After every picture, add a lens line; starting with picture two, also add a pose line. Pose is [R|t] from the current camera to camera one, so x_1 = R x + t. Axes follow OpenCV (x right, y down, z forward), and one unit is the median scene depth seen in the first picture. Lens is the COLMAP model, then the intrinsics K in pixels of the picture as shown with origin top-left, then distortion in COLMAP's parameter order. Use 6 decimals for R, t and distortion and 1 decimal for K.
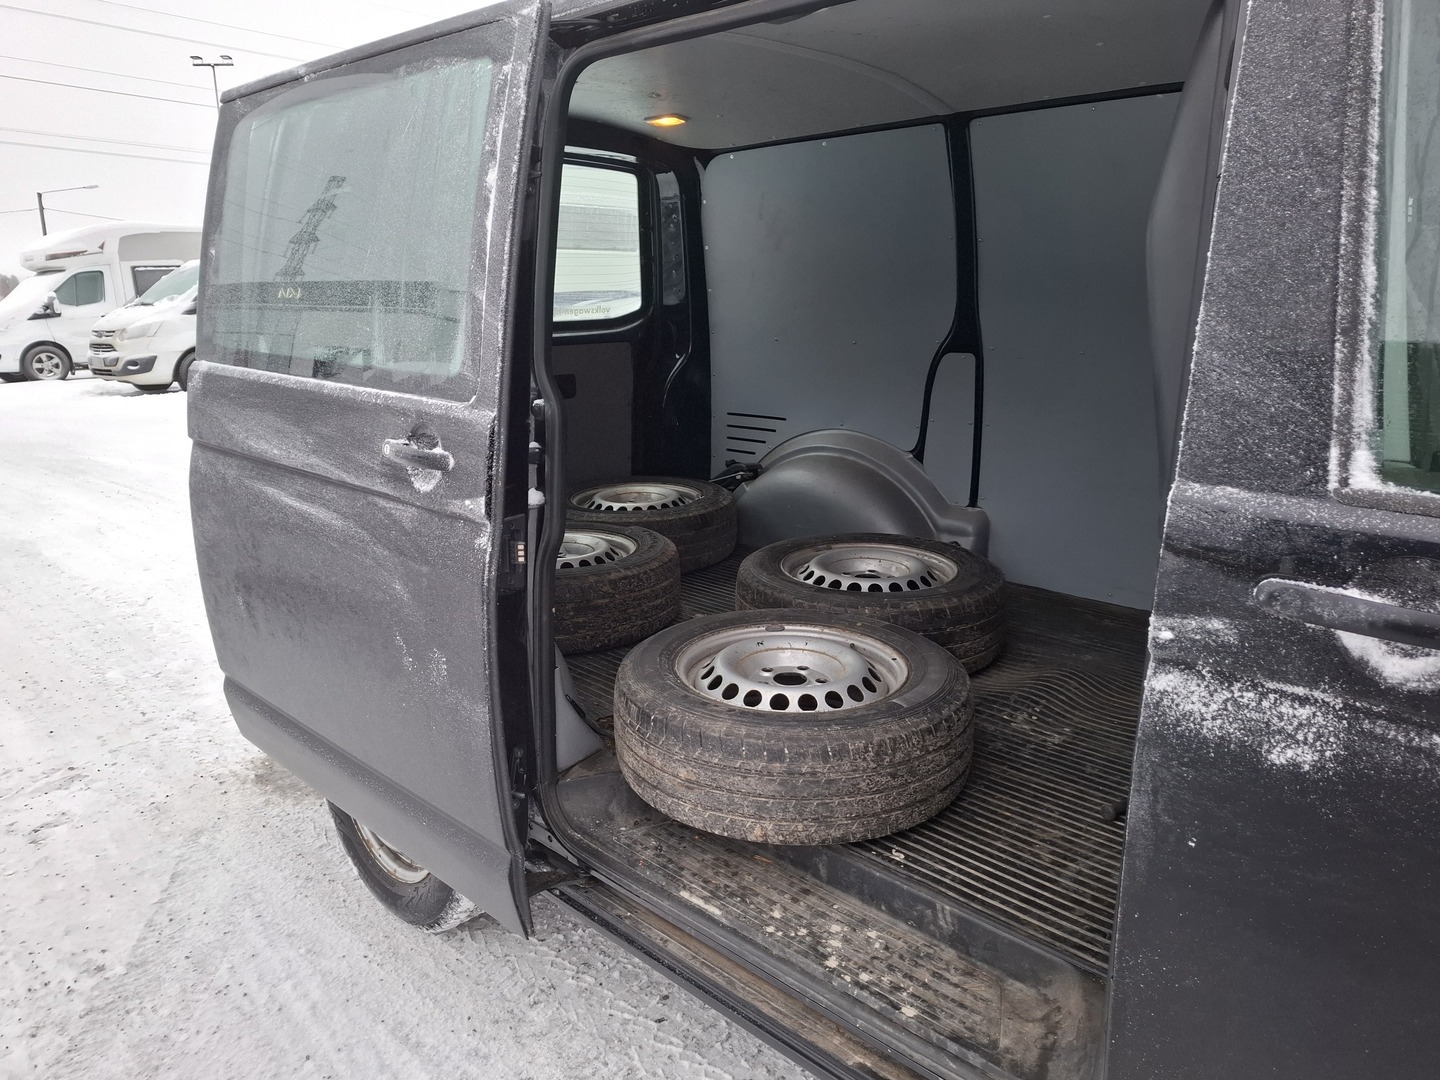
lens RADIAL K [[930.8, 0, 720.0], [0, 930.8, 540.0], [0, 0, 1]] dist [0.053089, -0.001216]
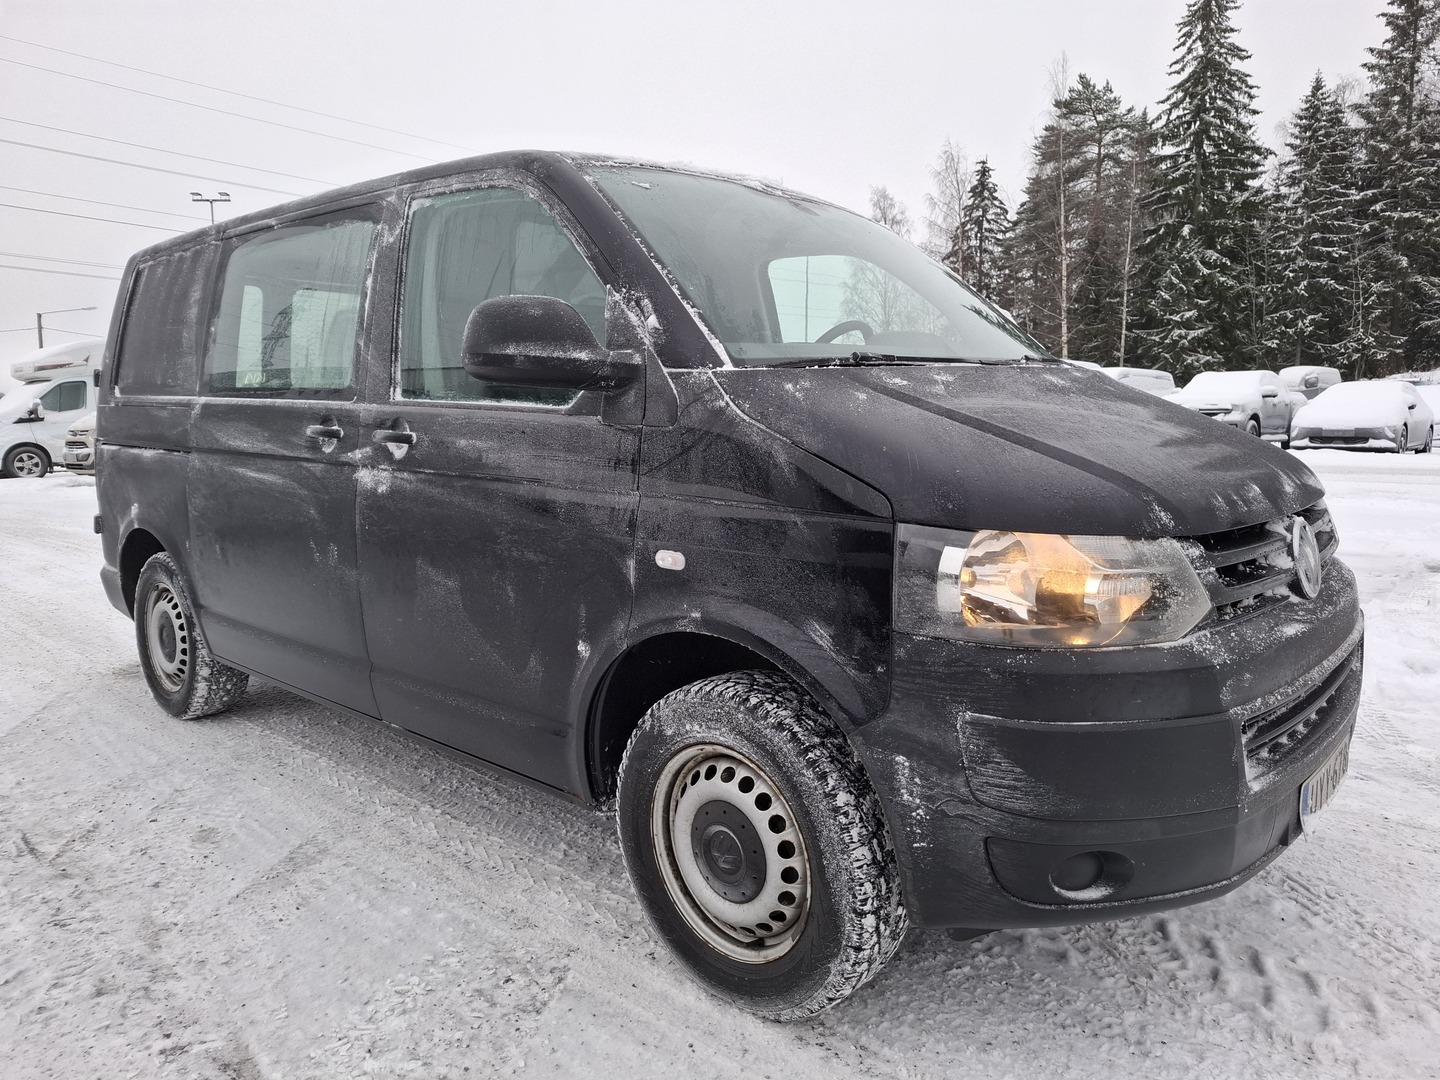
lens RADIAL K [[999.4, 0, 710.8], [0, 999.4, 550.4], [0, 0, 1]] dist [0.040034, -0.045458]
pose [[0.999997, -0.002366, -0.000012, 0.349136], [0.002351, 0.994288, -0.106704, 0.288223], [0.000264, 0.106703, 0.994291, -0.744482]]
